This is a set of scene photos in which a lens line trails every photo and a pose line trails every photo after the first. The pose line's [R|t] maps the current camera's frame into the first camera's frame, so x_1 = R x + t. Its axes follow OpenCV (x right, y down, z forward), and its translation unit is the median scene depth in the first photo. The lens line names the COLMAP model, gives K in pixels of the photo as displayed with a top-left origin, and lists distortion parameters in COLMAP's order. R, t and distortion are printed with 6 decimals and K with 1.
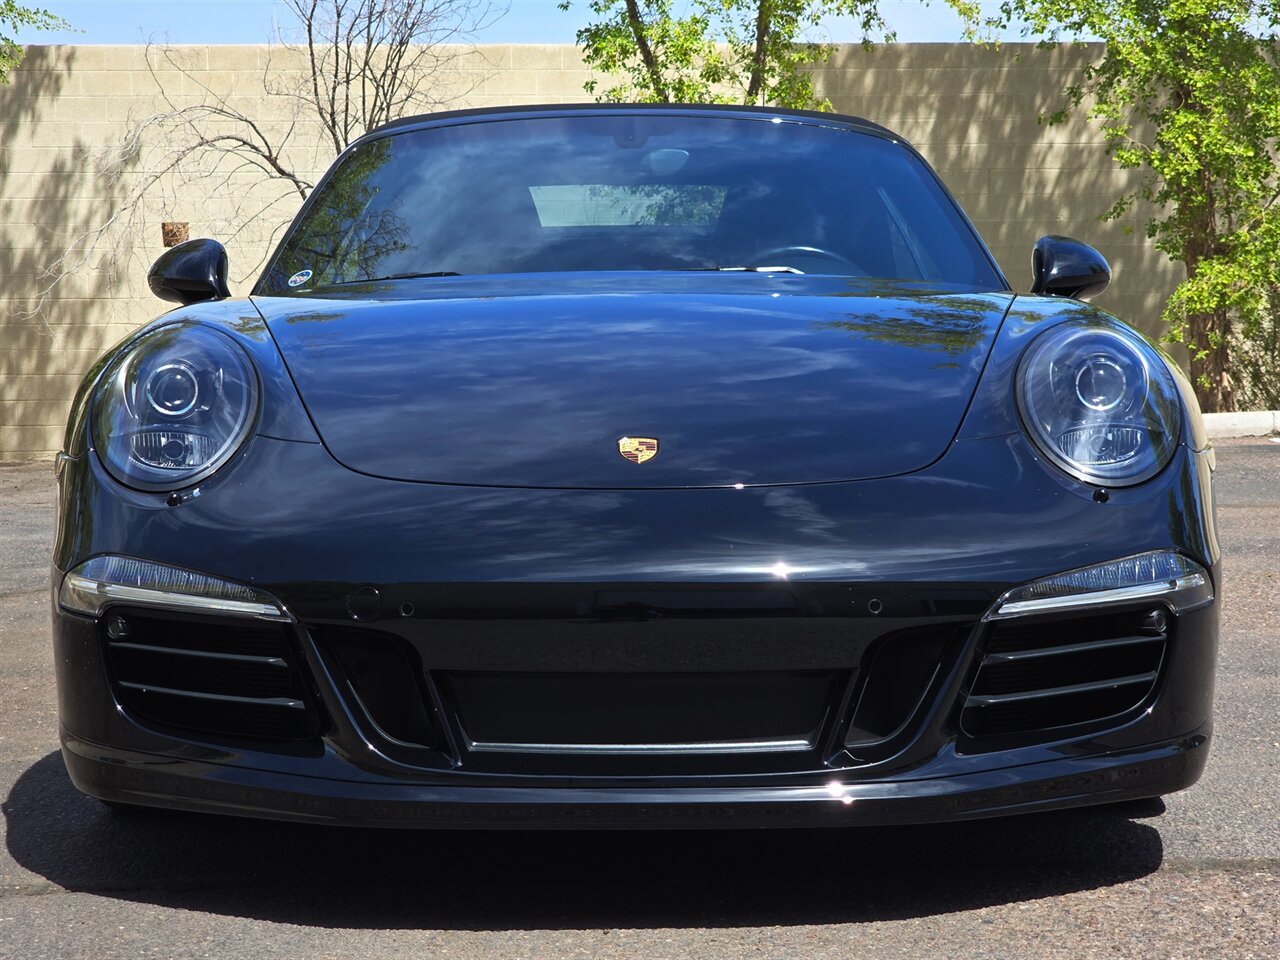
lens RADIAL K [[2489.1, 0, 640.0], [0, 2489.1, 480.0], [0, 0, 1]] dist [0.021530, 0.118737]
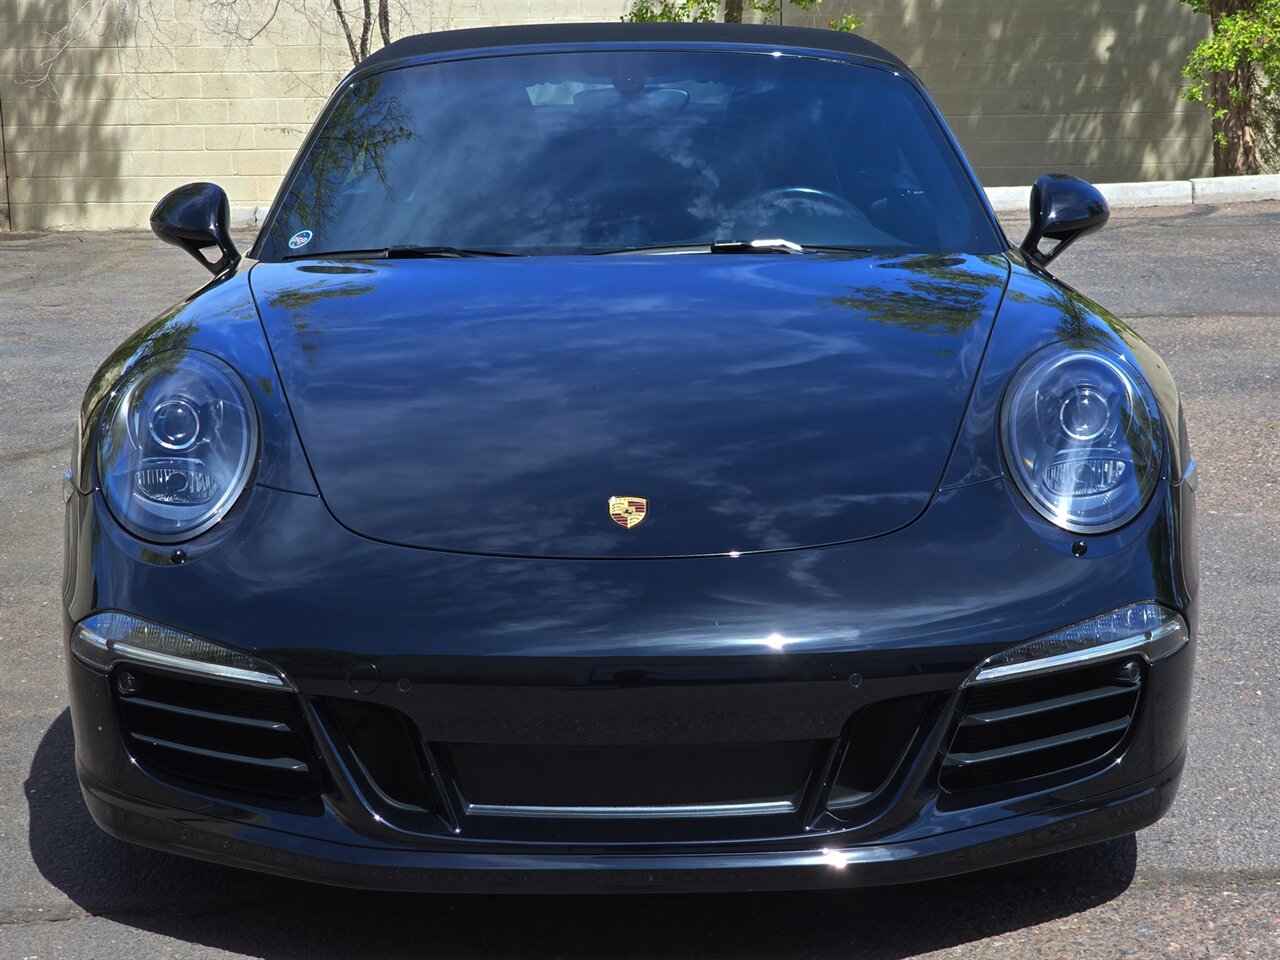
lens RADIAL K [[2500.3, 0, 625.8], [0, 2500.3, 478.5], [0, 0, 1]] dist [0.029445, -0.000512]
pose [[0.999884, -0.003635, -0.014789, 0.012750], [0.005512, 0.991636, 0.128947, -0.146714], [0.014196, -0.129014, 0.991541, -0.019111]]
